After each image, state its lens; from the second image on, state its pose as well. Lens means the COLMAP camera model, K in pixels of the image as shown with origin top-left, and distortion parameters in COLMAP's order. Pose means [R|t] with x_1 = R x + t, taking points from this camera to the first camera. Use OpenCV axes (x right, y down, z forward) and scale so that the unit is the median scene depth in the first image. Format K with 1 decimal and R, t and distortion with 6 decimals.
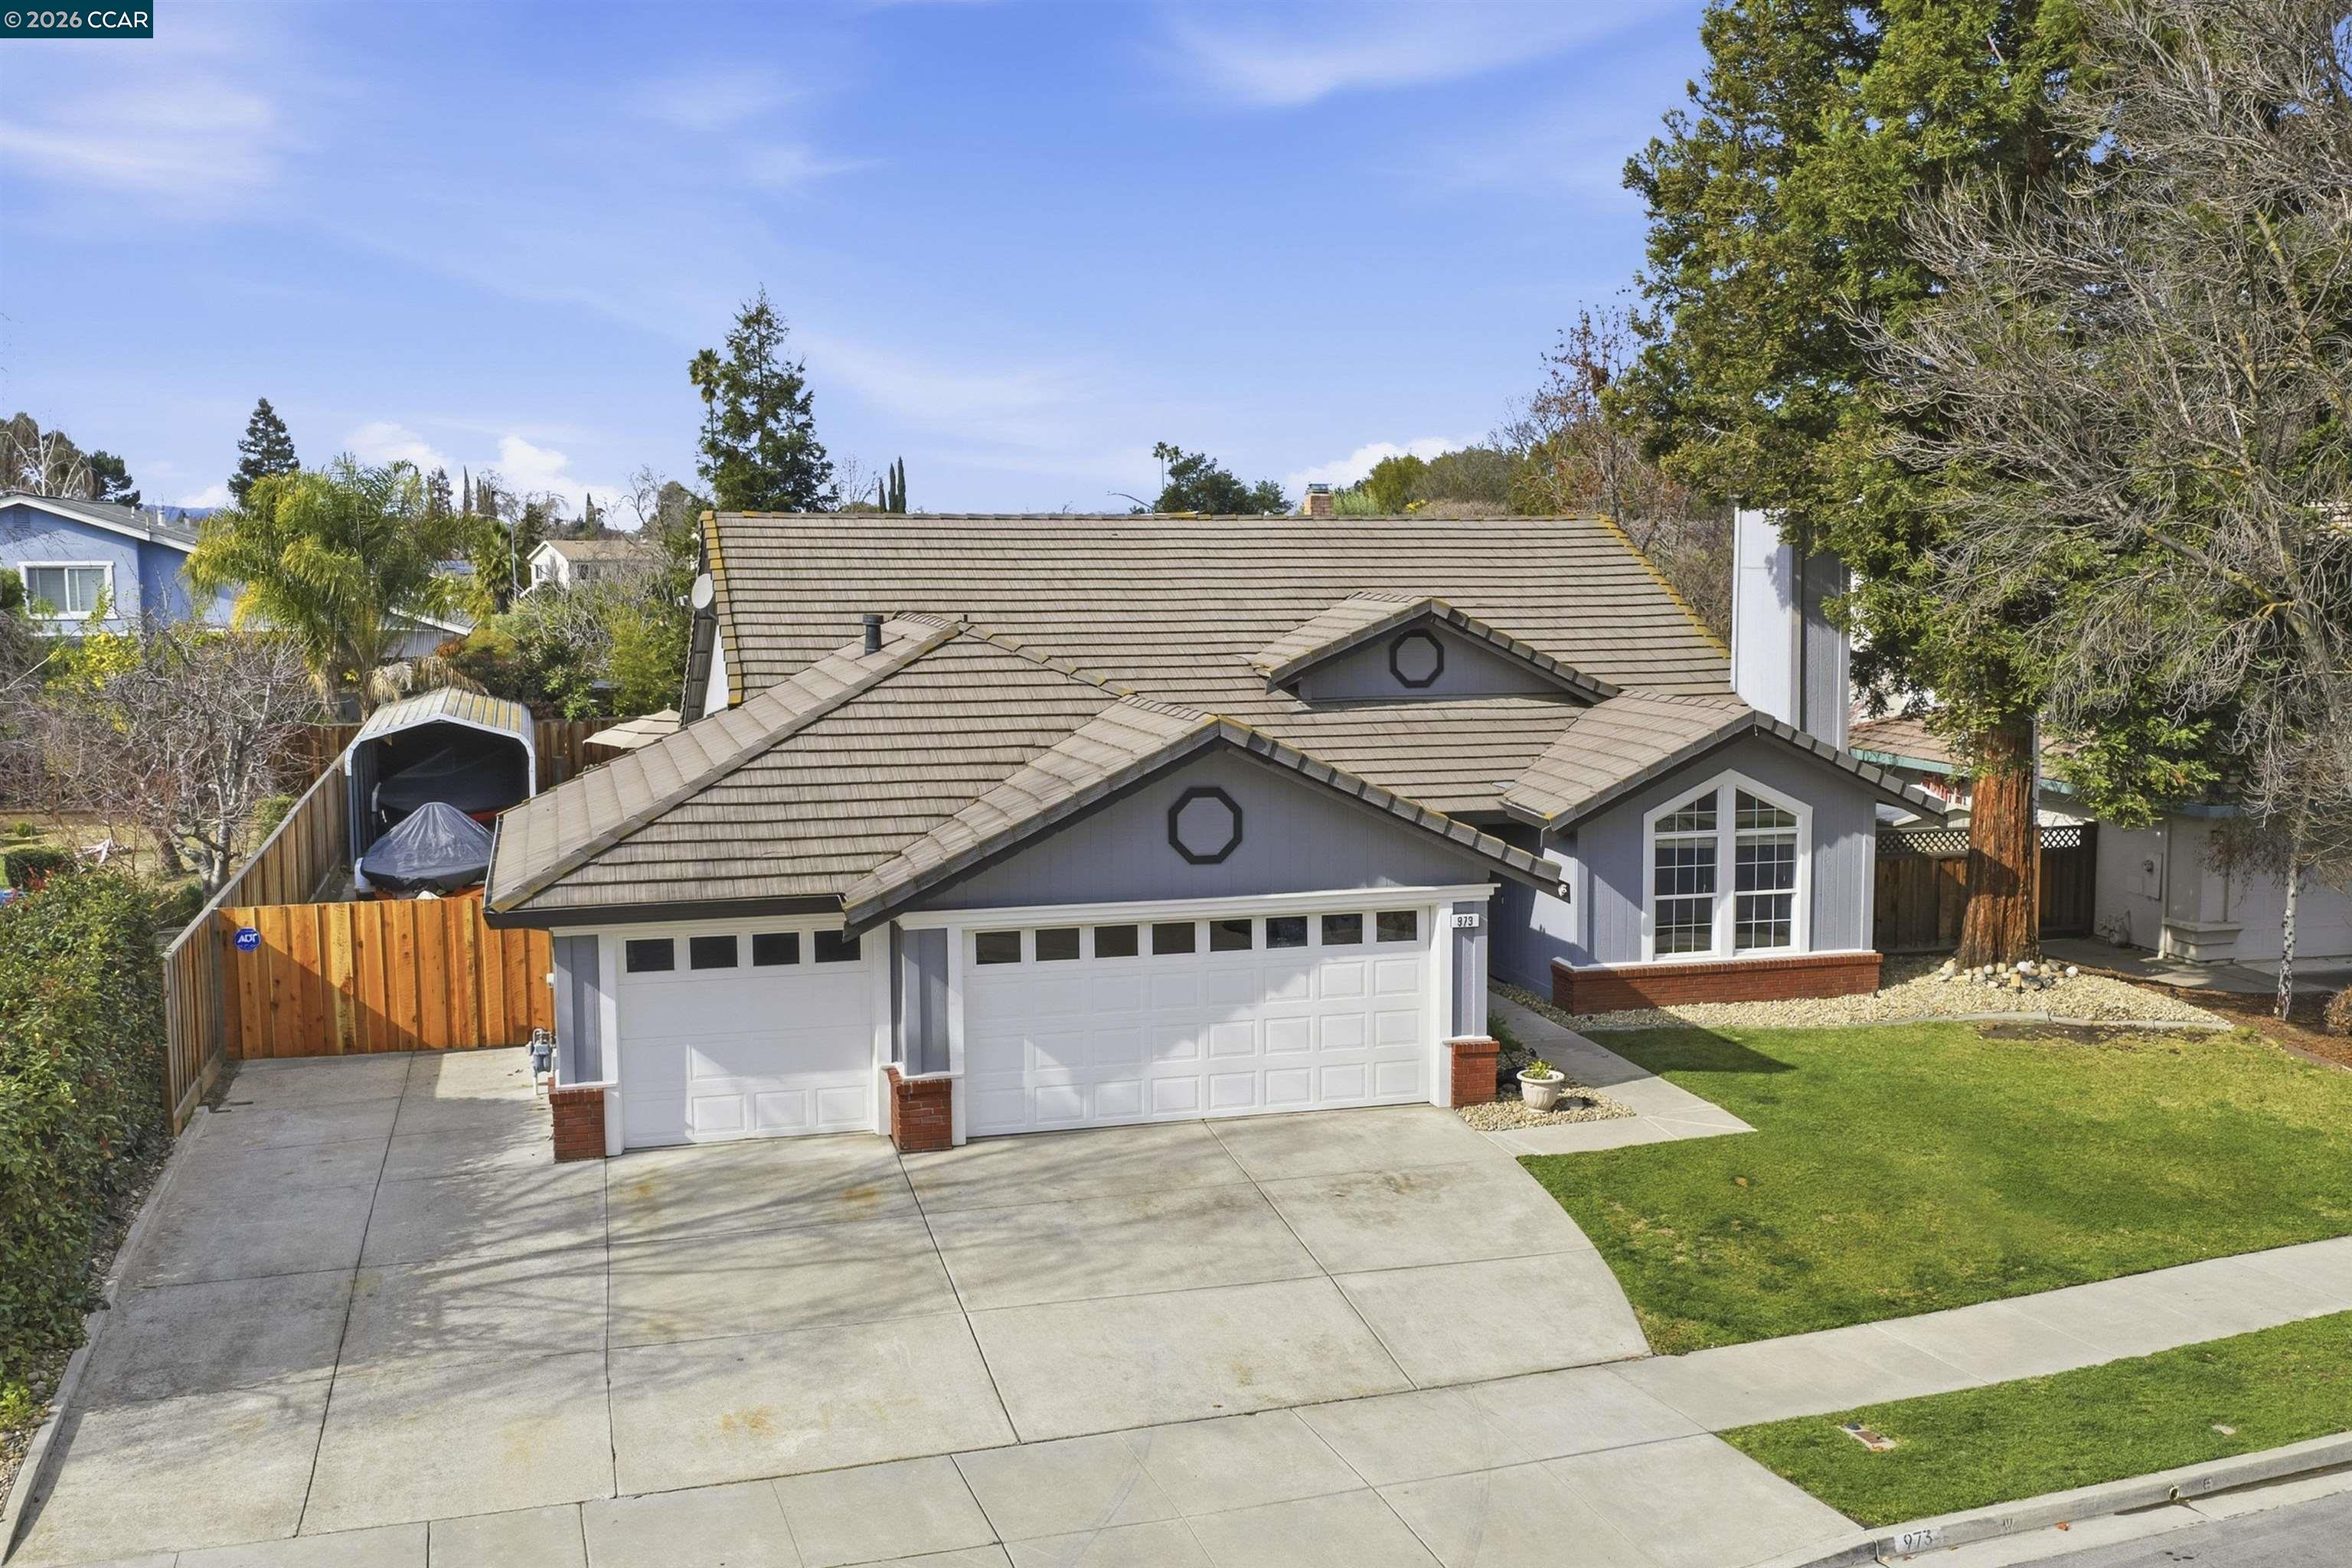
lens RADIAL K [[1927.4, 0, 1189.4], [0, 1927.4, 784.7], [0, 0, 1]] dist [0.012740, -0.010867]
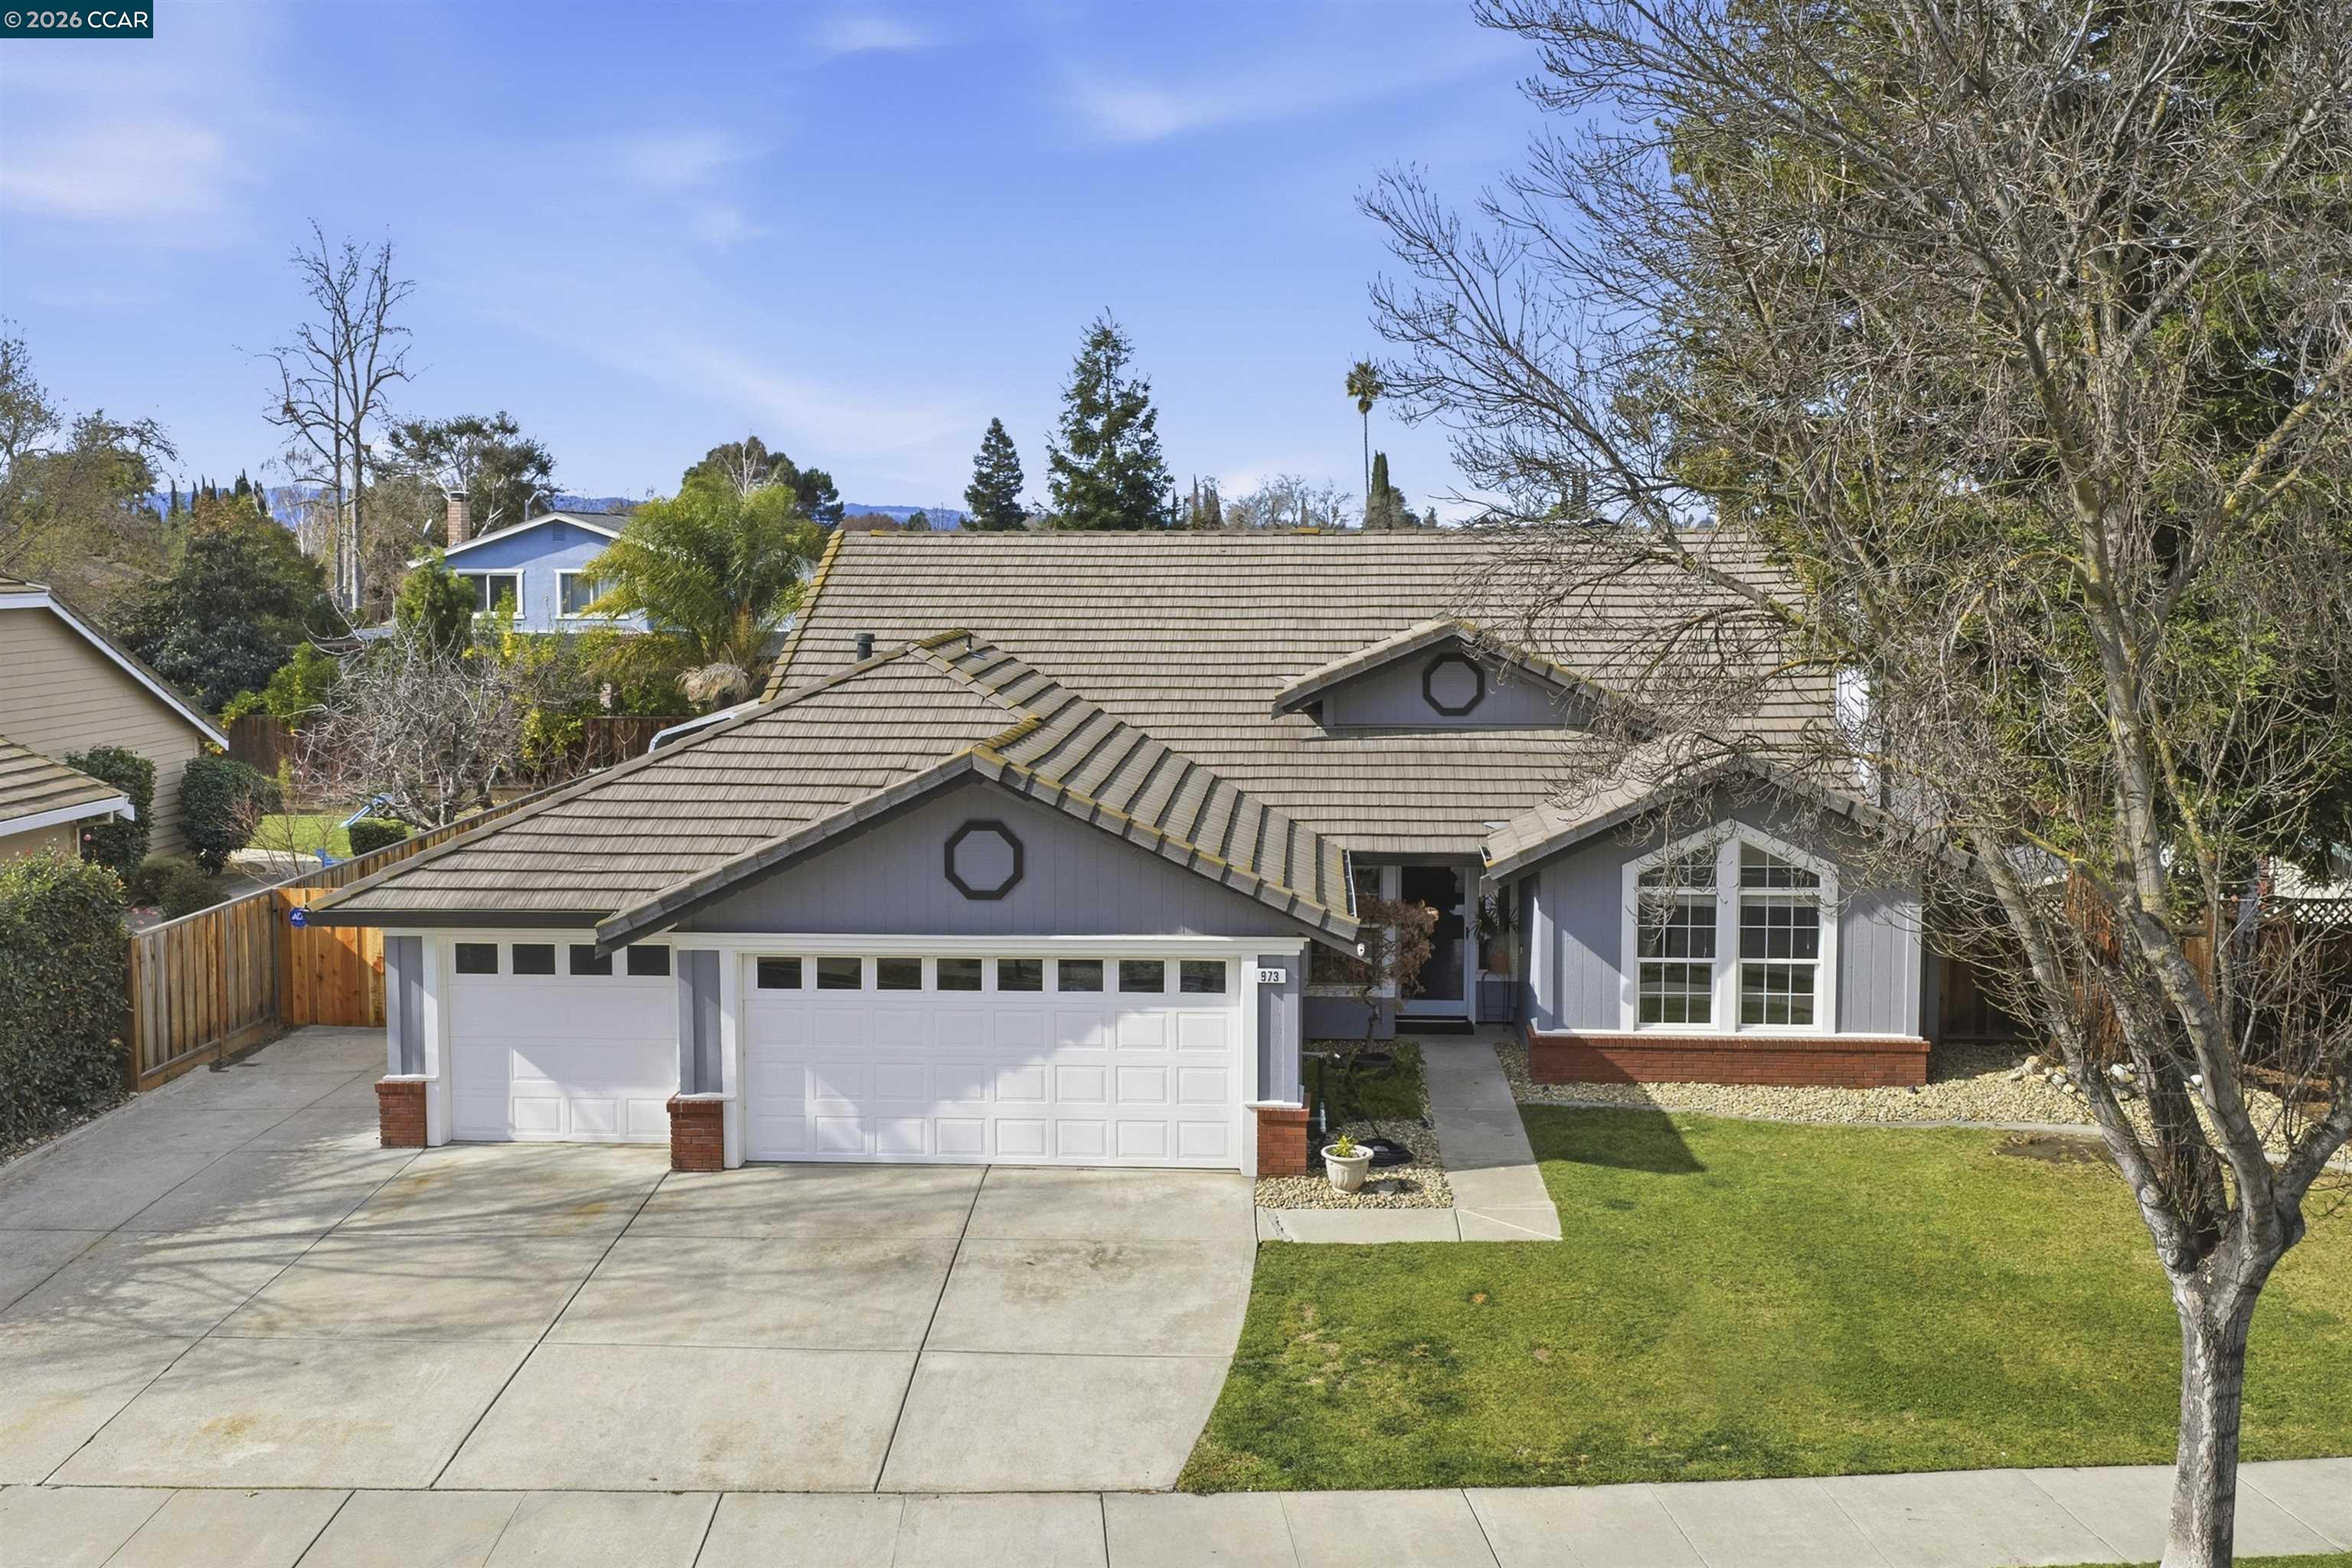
lens RADIAL K [[1893.6, 0, 1180.0], [0, 1893.6, 711.6], [0, 0, 1]] dist [0.015970, -0.014414]
pose [[0.952718, 0.024157, -0.302895, 0.392093], [-0.035613, 0.998842, -0.032356, -0.026262], [0.301762, 0.041614, 0.952475, 0.123223]]
